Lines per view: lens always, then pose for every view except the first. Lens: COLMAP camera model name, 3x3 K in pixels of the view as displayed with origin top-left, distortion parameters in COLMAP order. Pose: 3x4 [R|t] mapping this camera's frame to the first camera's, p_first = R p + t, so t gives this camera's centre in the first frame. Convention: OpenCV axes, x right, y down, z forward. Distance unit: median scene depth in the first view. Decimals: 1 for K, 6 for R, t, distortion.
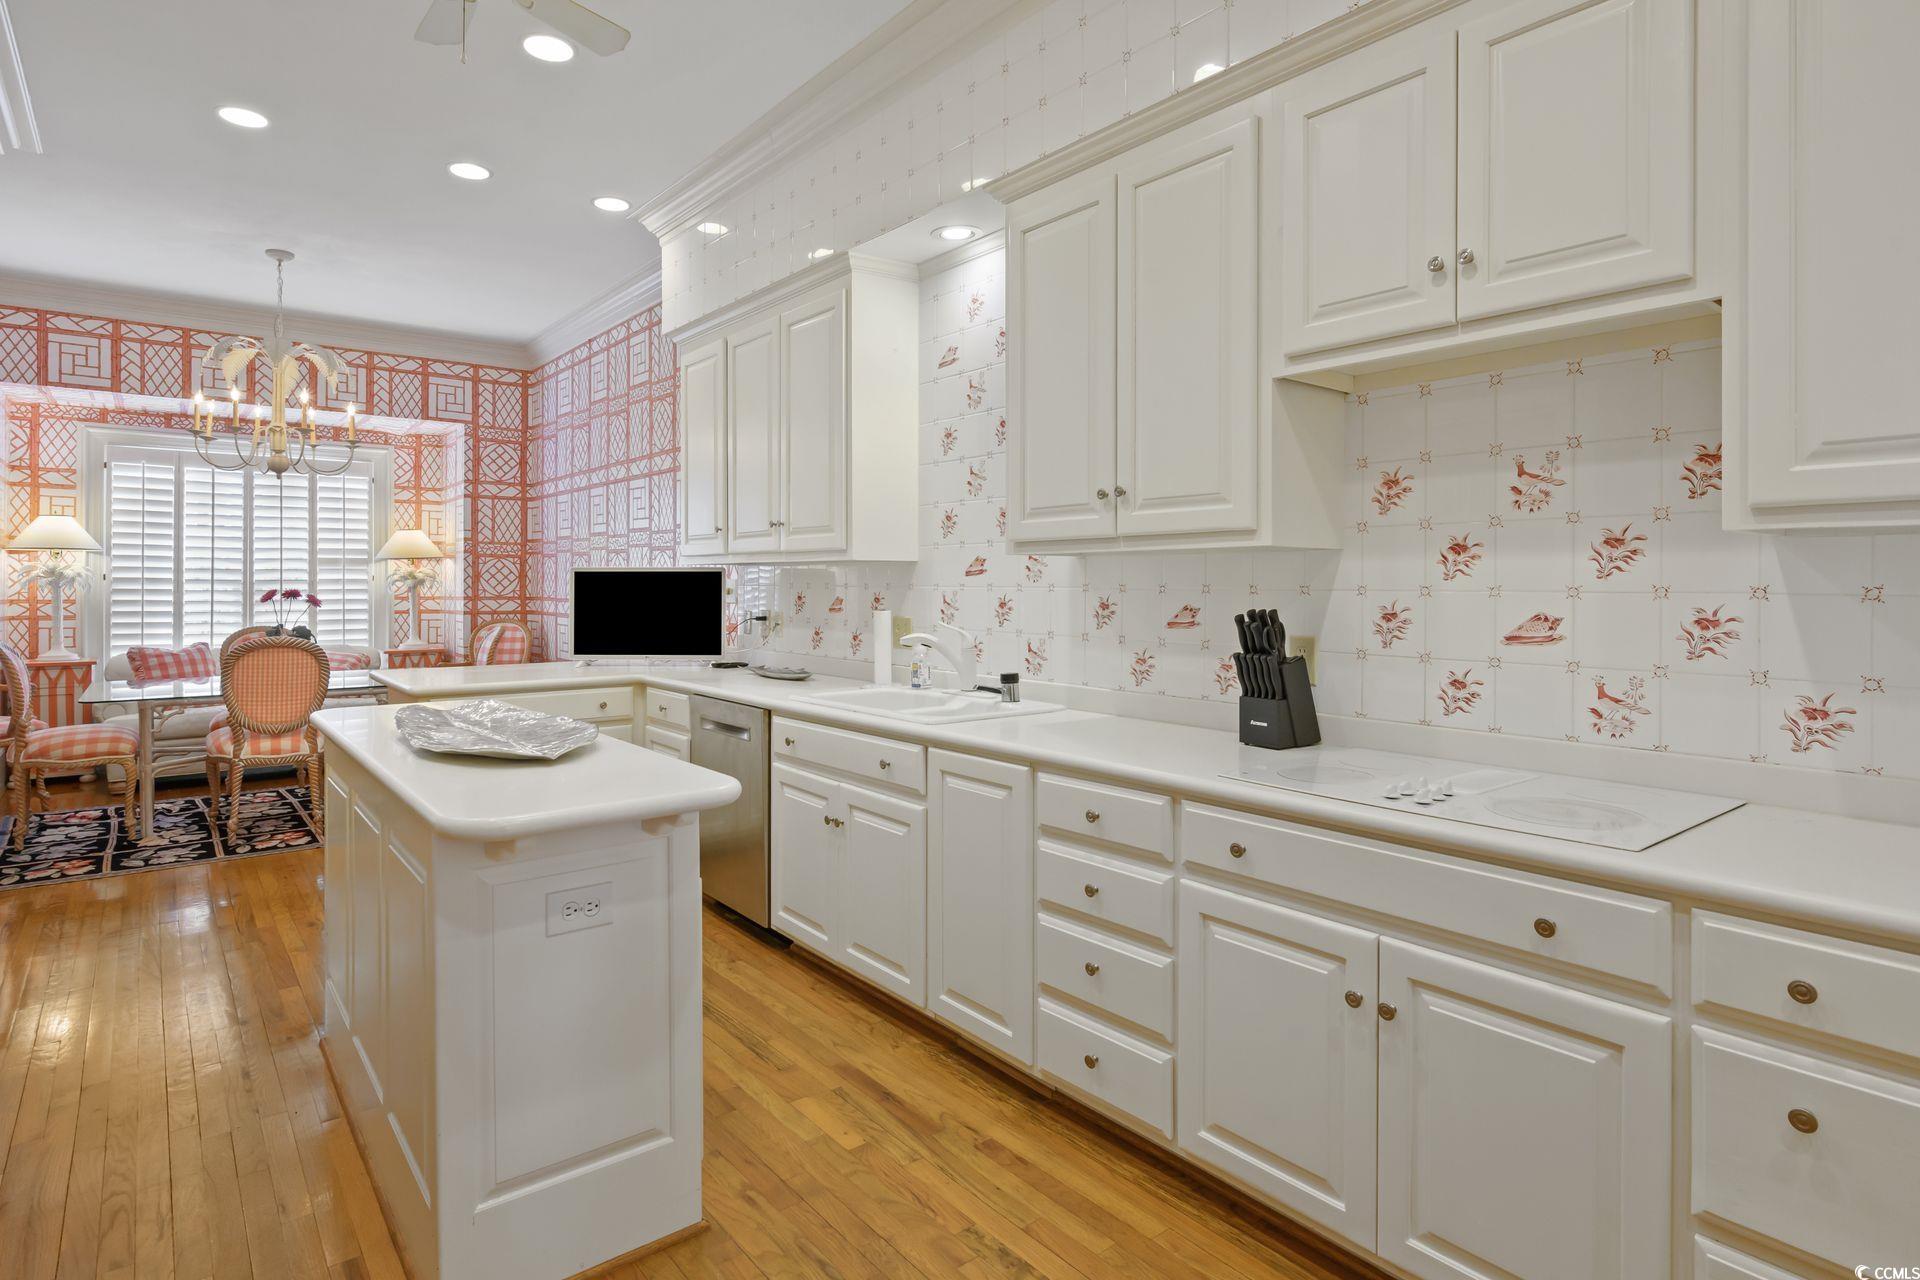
lens RADIAL K [[1025.3, 0, 951.8], [0, 1025.3, 585.5], [0, 0, 1]] dist [-0.005213, 0.000354]
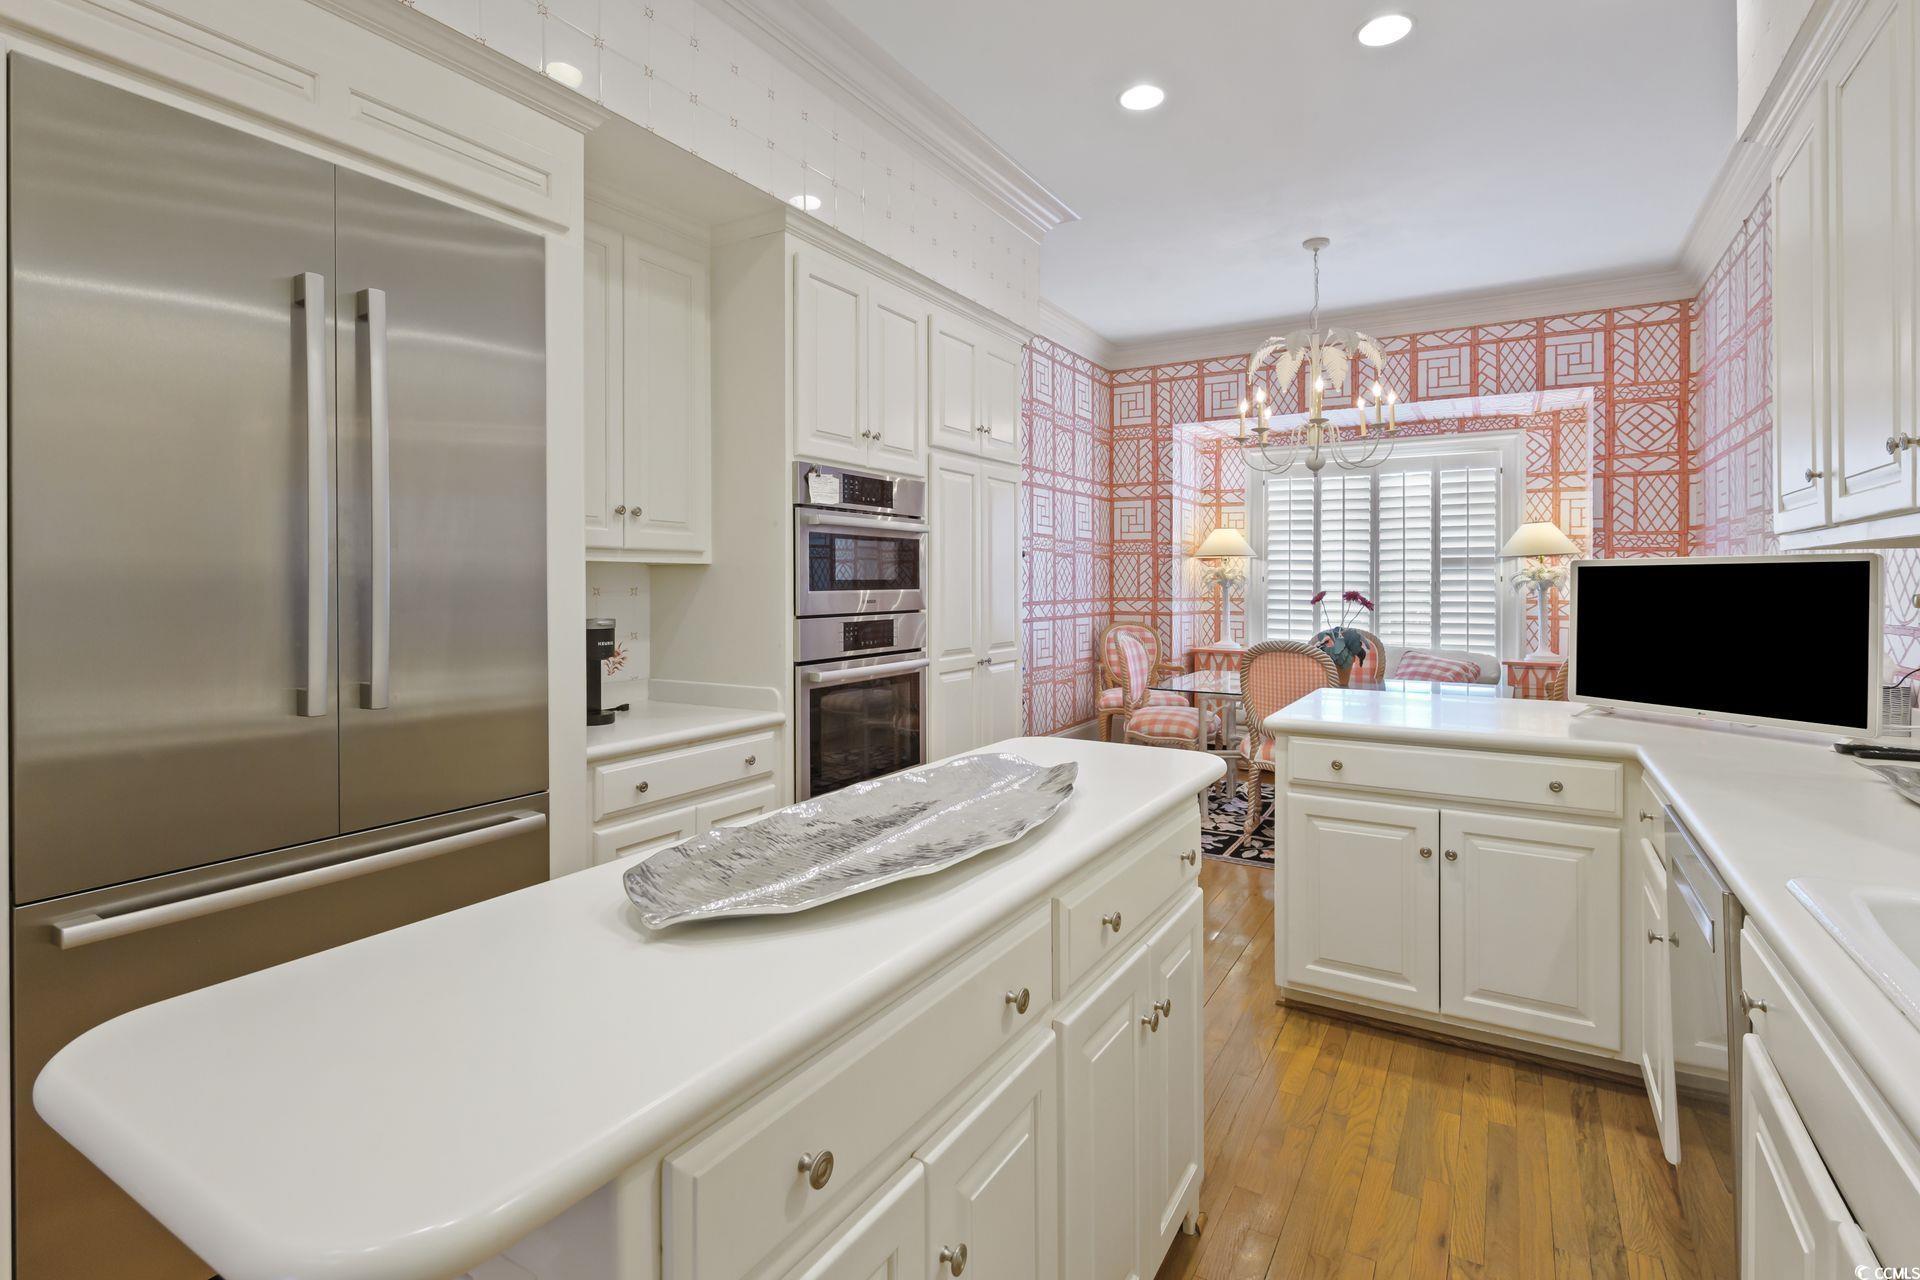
lens RADIAL K [[916.7, 0, 948.1], [0, 916.7, 582.7], [0, 0, 1]] dist [-0.003140, -0.000945]
pose [[0.341683, -0.000984, -0.939815, 0.027571], [-0.003021, 0.999993, -0.002146, -0.000719], [0.939810, 0.003572, 0.341678, 0.296410]]
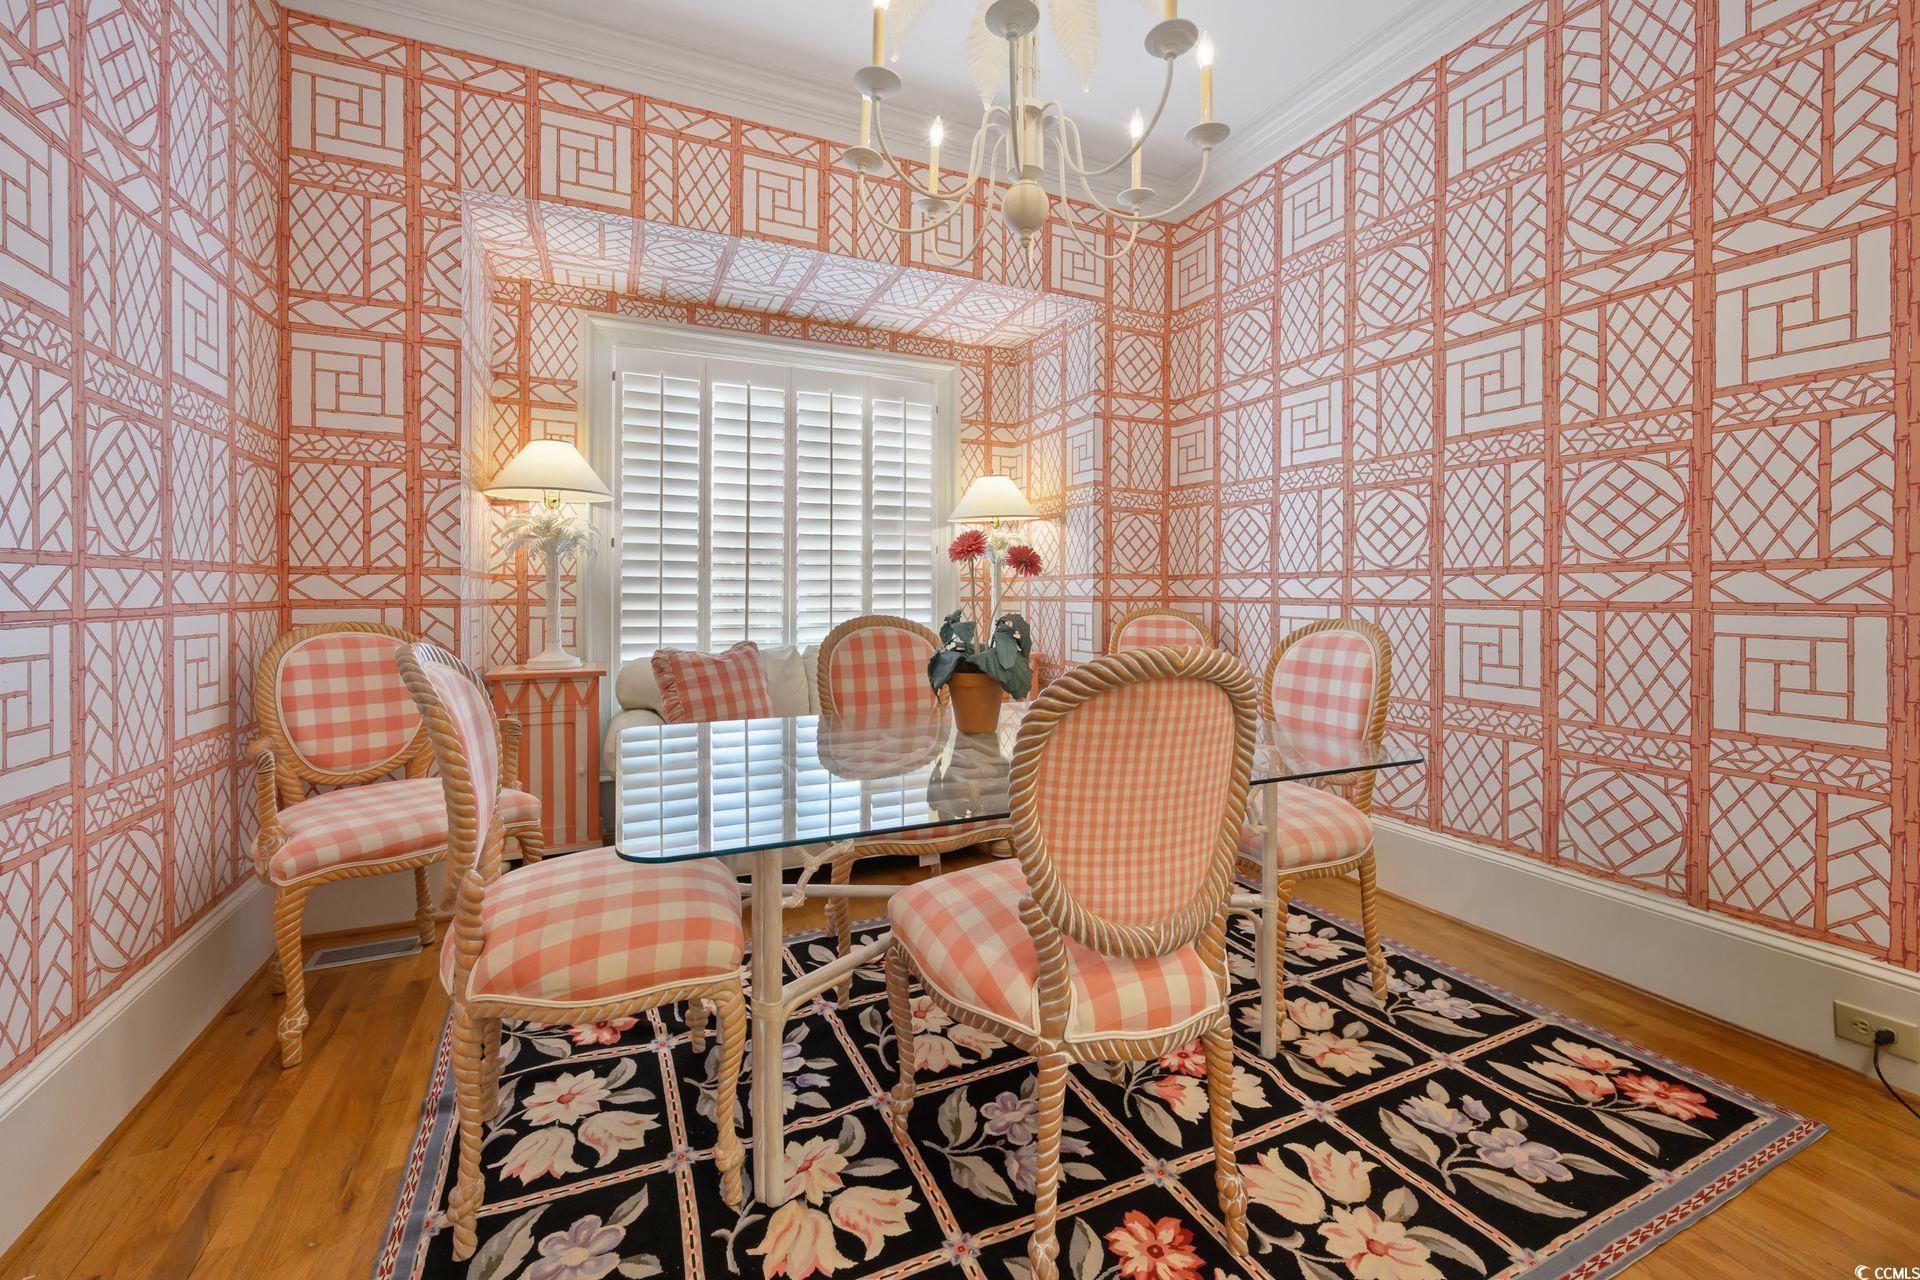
lens RADIAL K [[767.9, 0, 936.9], [0, 767.9, 589.7], [0, 0, 1]] dist [-0.000506, -0.000037]
pose [[0.968374, -0.002842, -0.249487, -0.480941], [0.001523, 0.999984, -0.005481, 0.025138], [0.249498, 0.004928, 0.968363, 0.546296]]
